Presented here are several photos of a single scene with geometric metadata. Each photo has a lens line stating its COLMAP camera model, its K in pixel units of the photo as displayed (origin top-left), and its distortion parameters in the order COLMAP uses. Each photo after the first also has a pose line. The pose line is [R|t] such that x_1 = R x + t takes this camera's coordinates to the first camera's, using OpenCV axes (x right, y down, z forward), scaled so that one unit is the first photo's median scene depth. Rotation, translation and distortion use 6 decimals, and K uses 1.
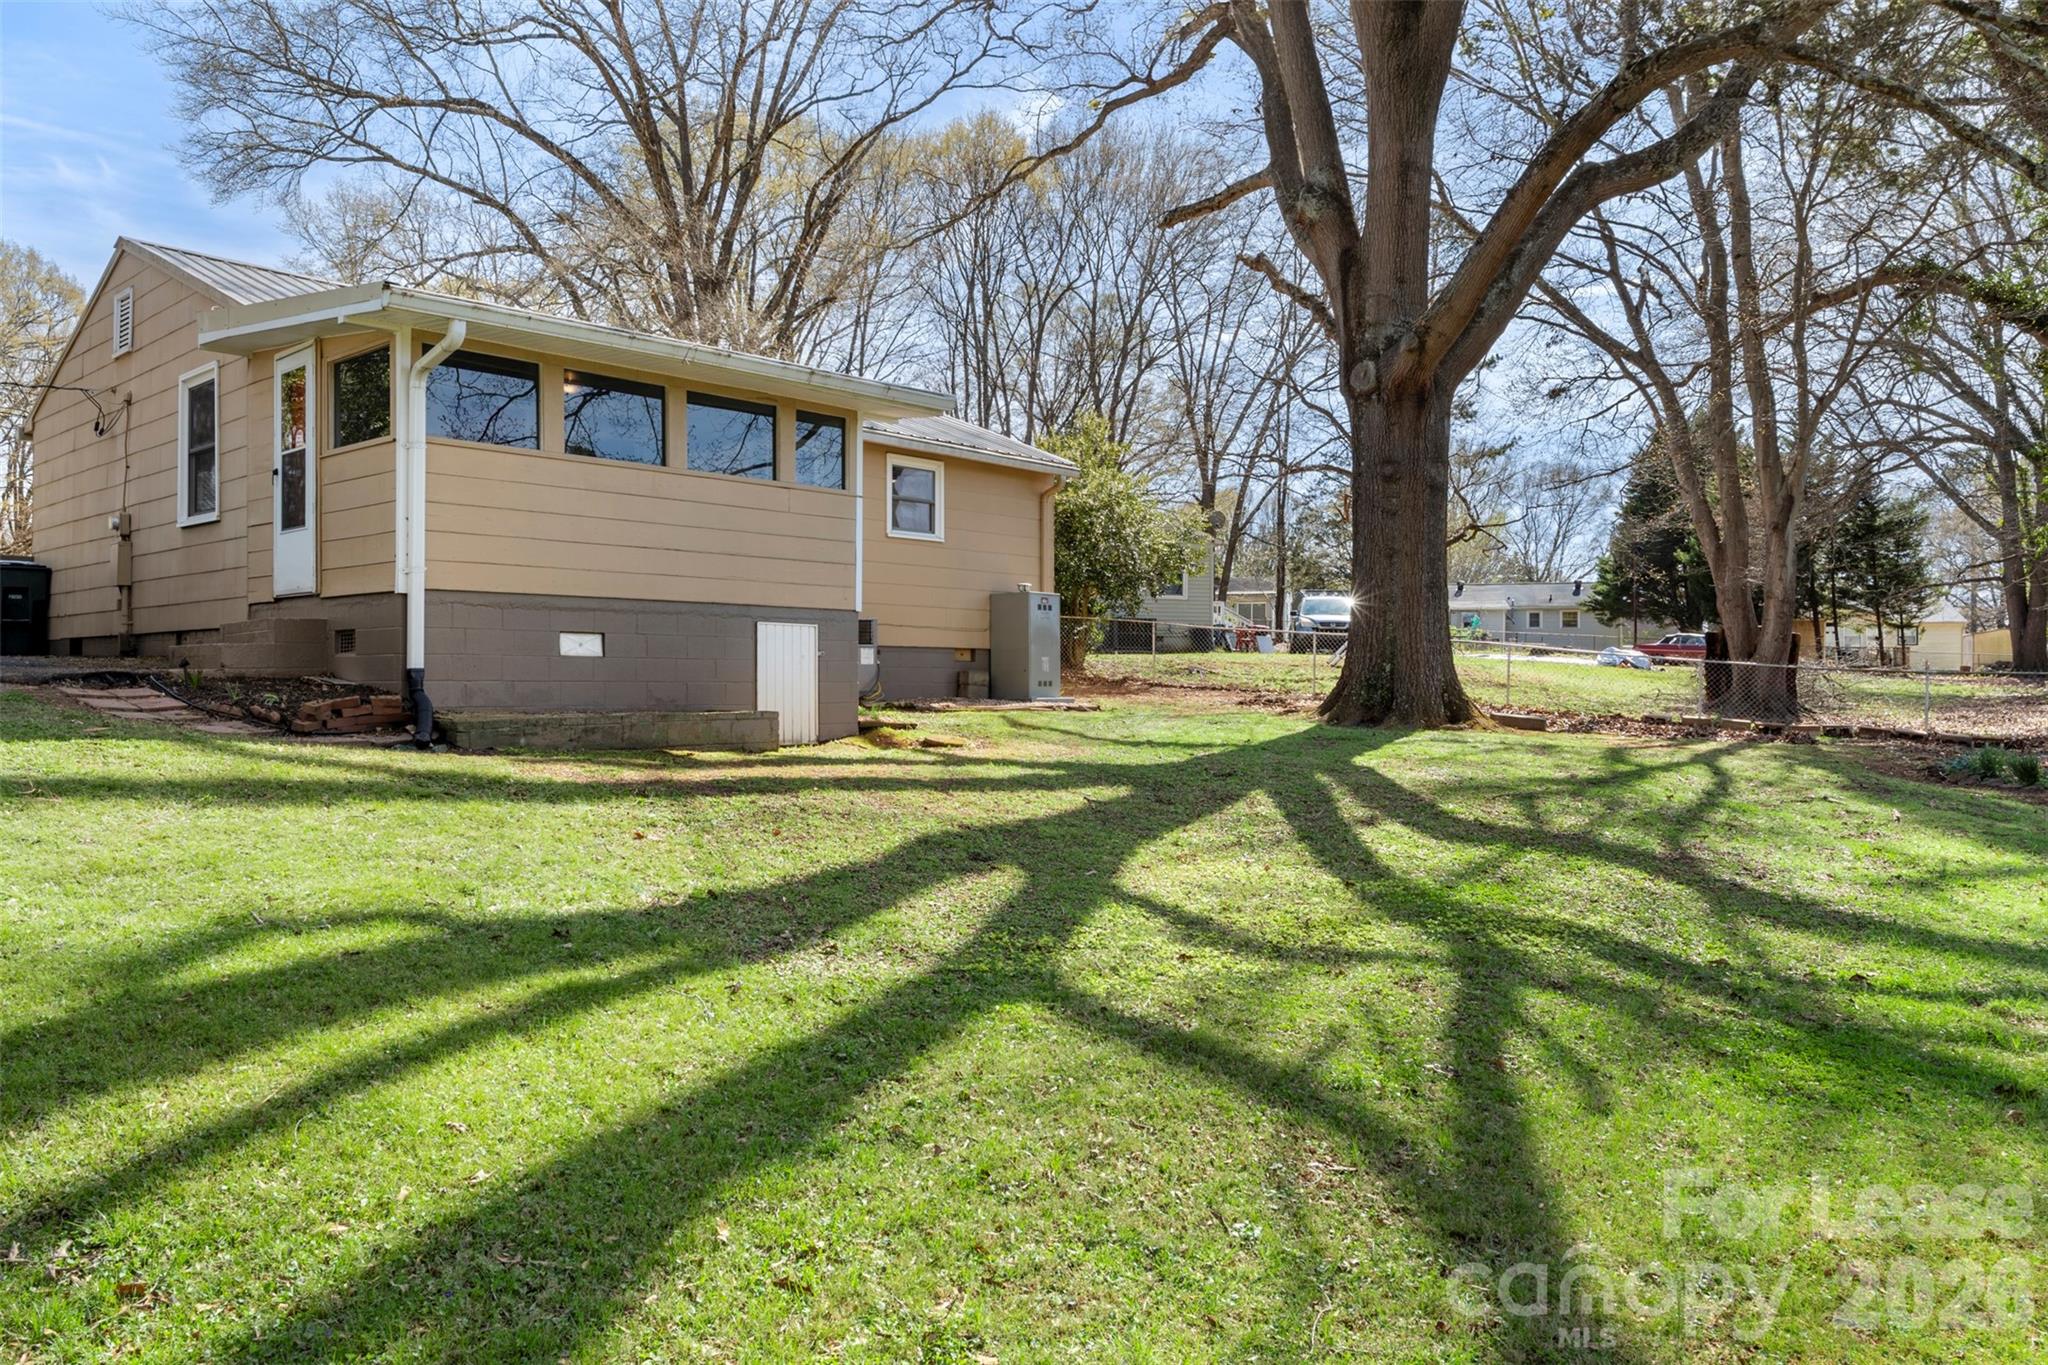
lens RADIAL K [[1449.9, 0, 1024.0], [0, 1449.9, 682.5], [0, 0, 1]] dist [-0.001040, 0.002597]
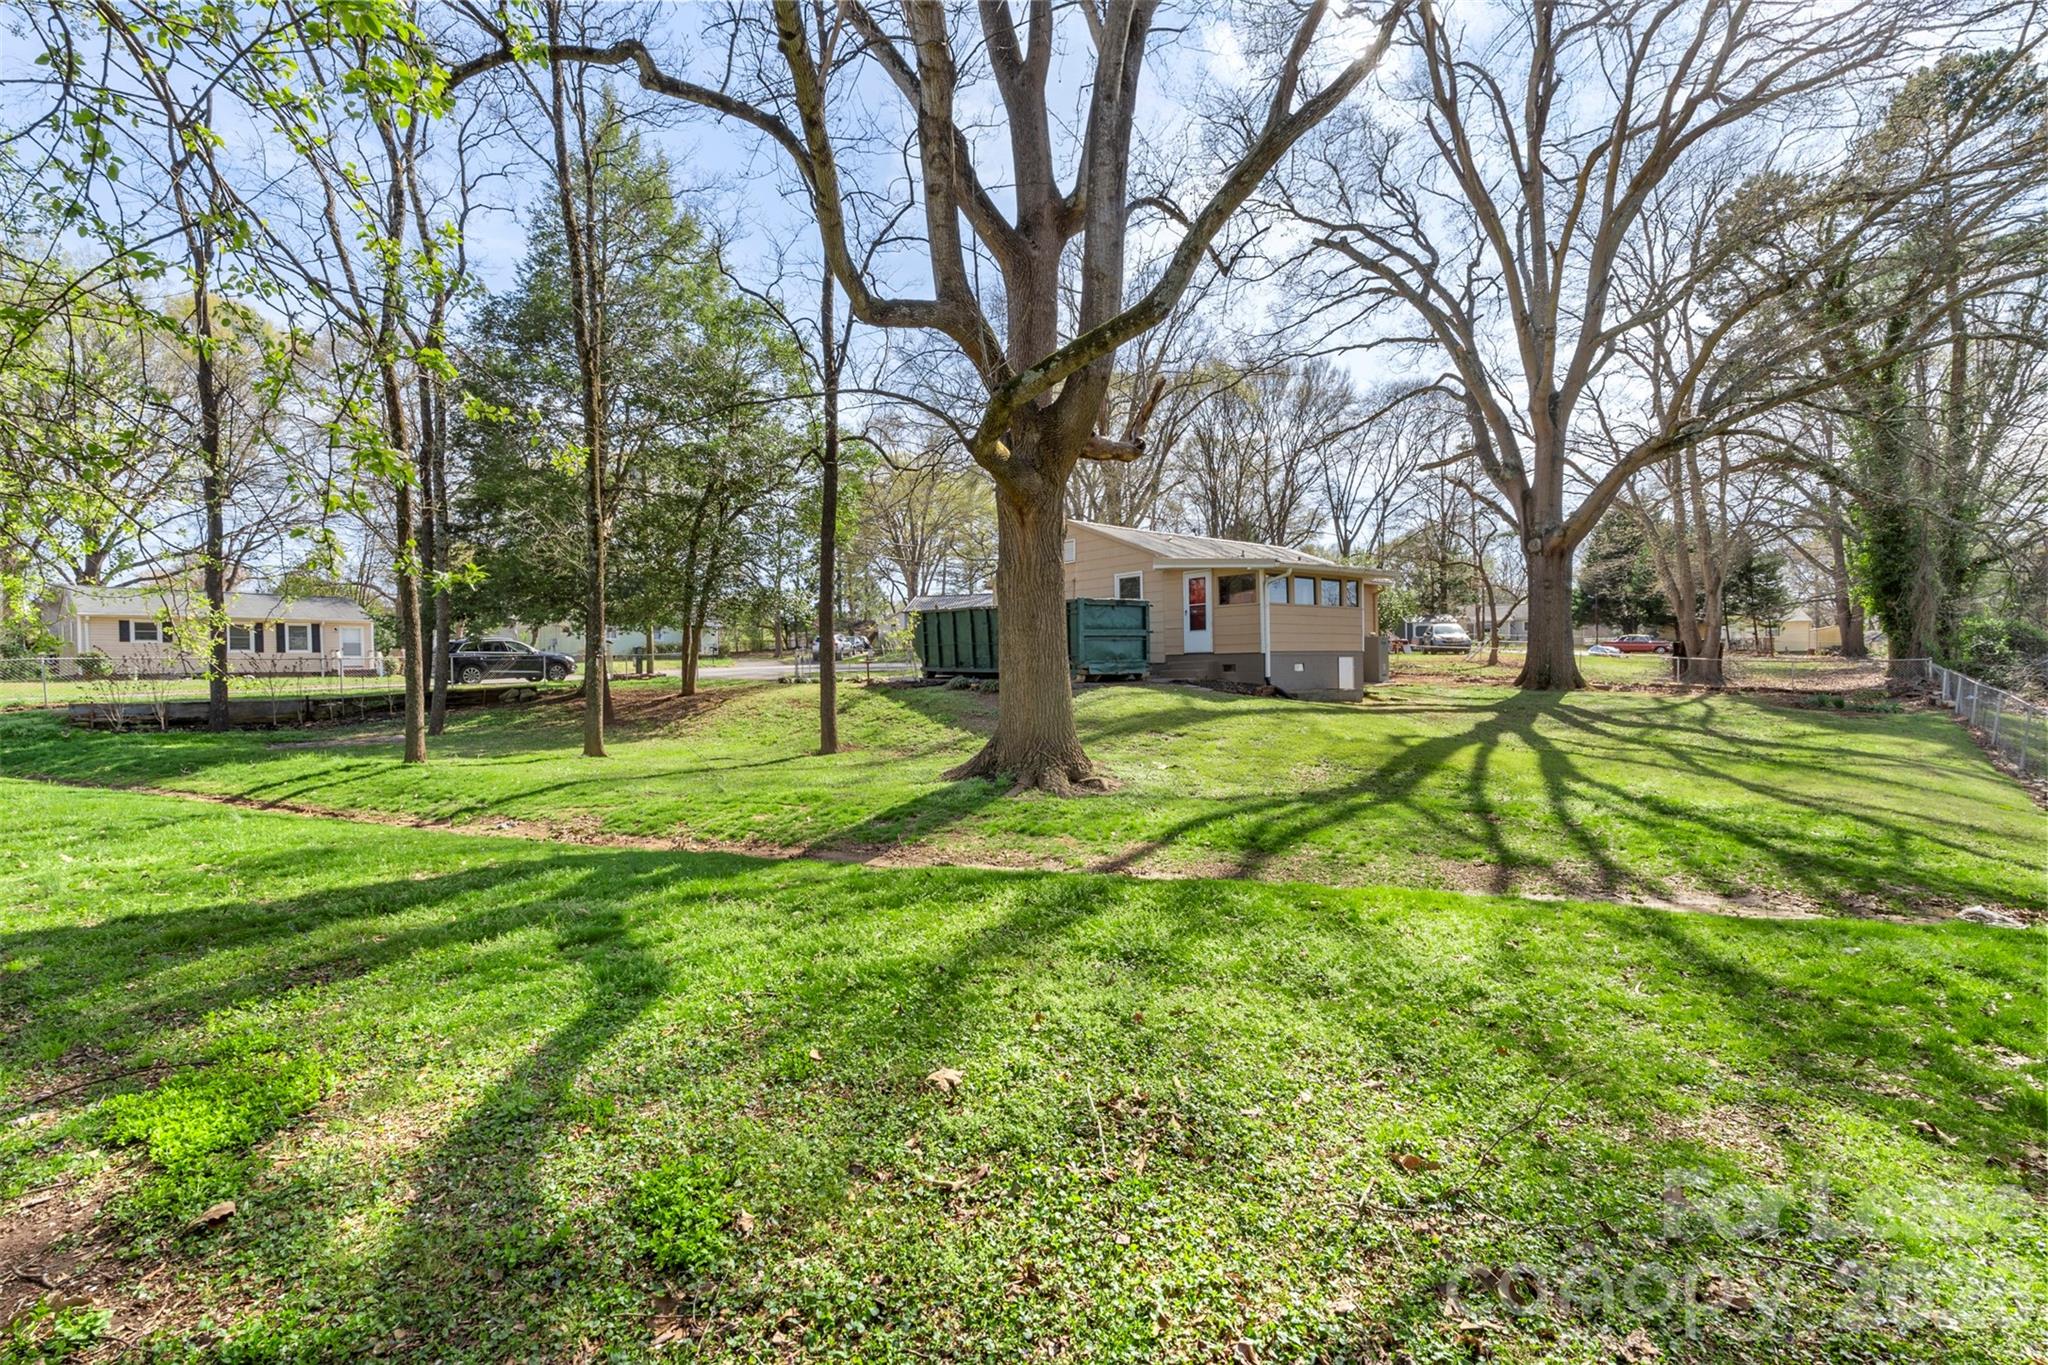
lens RADIAL K [[892.9, 0, 1024.0], [0, 892.9, 682.5], [0, 0, 1]] dist [0.000971, -0.000023]
pose [[0.989084, -0.016649, -0.146410, -0.316814], [0.019289, 0.999676, 0.016632, -0.019218], [0.146086, -0.019275, 0.989084, -0.488811]]
